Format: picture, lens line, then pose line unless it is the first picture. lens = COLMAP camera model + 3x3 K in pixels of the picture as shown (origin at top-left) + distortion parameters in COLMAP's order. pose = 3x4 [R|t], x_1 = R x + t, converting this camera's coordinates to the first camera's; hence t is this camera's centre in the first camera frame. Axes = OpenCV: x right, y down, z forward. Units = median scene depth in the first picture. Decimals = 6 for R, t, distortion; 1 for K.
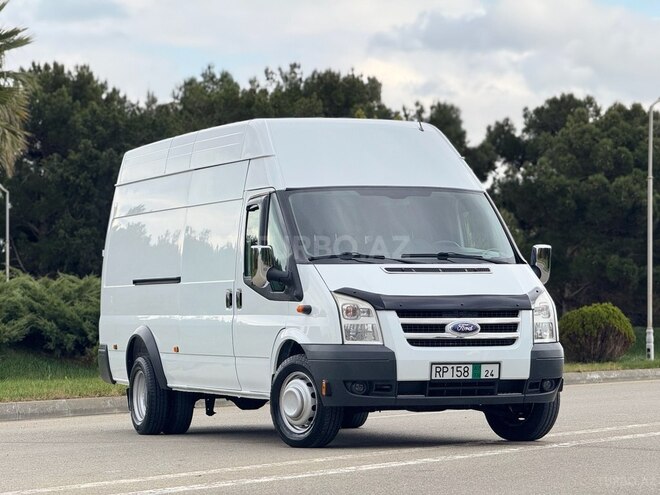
lens RADIAL K [[2377.3, 0, 330.0], [0, 2377.3, 247.5], [0, 0, 1]] dist [0.147579, 1.268350]
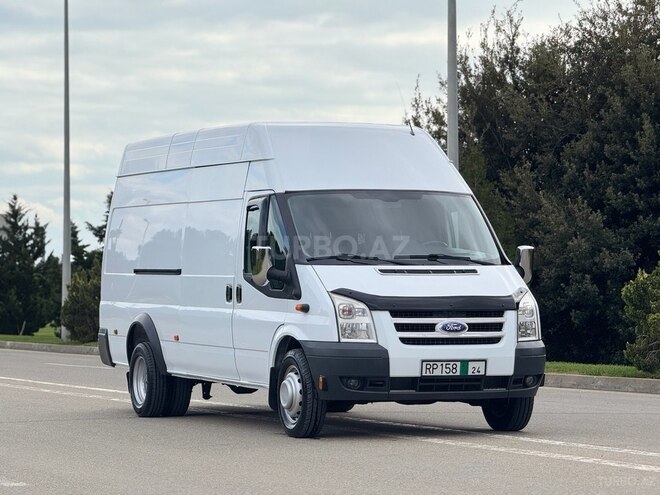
lens RADIAL K [[2377.3, 0, 330.0], [0, 2377.3, 247.5], [0, 0, 1]] dist [0.147579, 1.268350]
pose [[0.999863, 0.009737, 0.013379, -0.013093], [-0.010015, 0.999732, 0.020878, -0.023327], [-0.013173, -0.021009, 0.999693, -0.061839]]
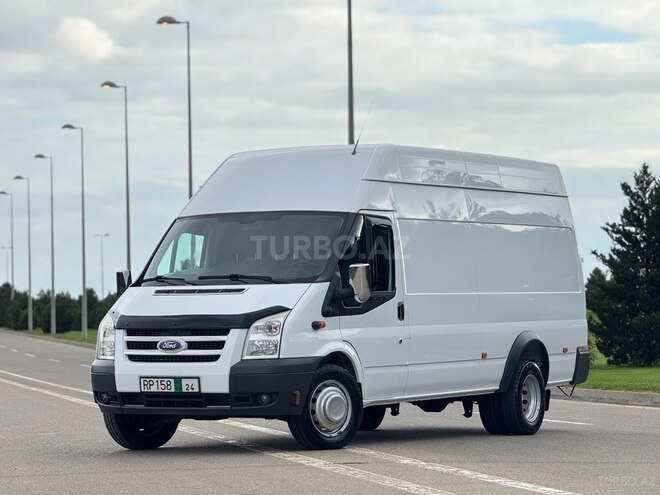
lens RADIAL K [[2377.3, 0, 330.0], [0, 2377.3, 247.5], [0, 0, 1]] dist [0.147579, 1.268350]
pose [[0.662985, -0.019049, -0.748390, 0.918654], [0.029711, 0.999558, 0.000879, -0.010043], [0.748043, -0.022819, 0.663258, 0.322899]]
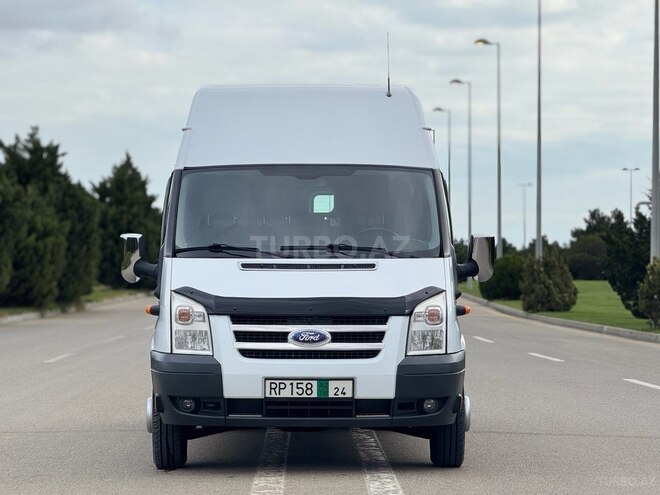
lens RADIAL K [[2377.3, 0, 330.0], [0, 2377.3, 247.5], [0, 0, 1]] dist [0.147579, 1.268350]
pose [[0.942154, 0.009693, -0.335041, 0.341781], [0.000709, 0.999522, 0.030909, -0.023740], [0.335180, -0.029359, 0.941697, 0.206258]]
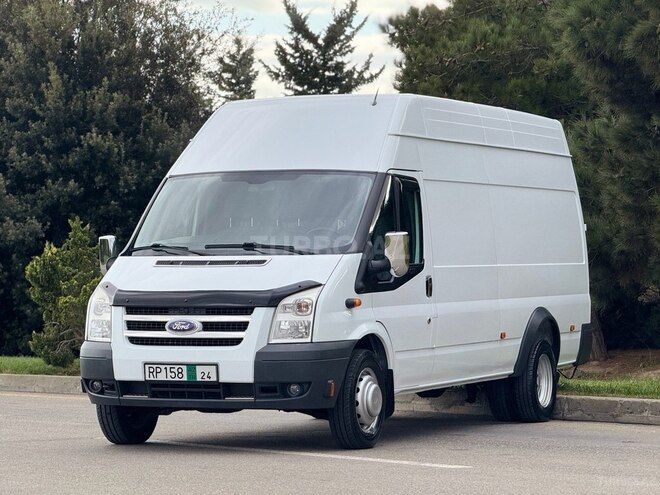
lens RADIAL K [[2377.3, 0, 330.0], [0, 2377.3, 247.5], [0, 0, 1]] dist [0.147579, 1.268350]
pose [[0.728478, -0.000242, -0.685070, 0.732115], [0.020164, 0.999574, 0.021088, -0.015553], [0.684773, -0.029176, 0.728172, 0.354575]]
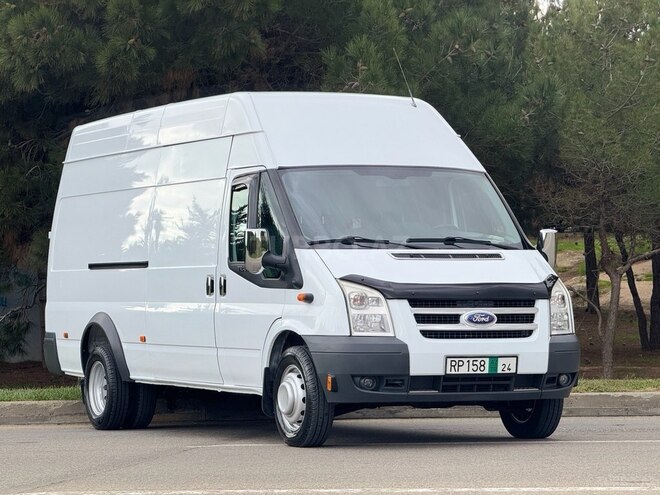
lens RADIAL K [[2377.3, 0, 330.0], [0, 2377.3, 247.5], [0, 0, 1]] dist [0.147579, 1.268350]
pose [[0.997672, 0.005290, 0.067992, -0.064659], [-0.005815, 0.999955, 0.007523, -0.000568], [-0.067949, -0.007901, 0.997658, 0.076434]]
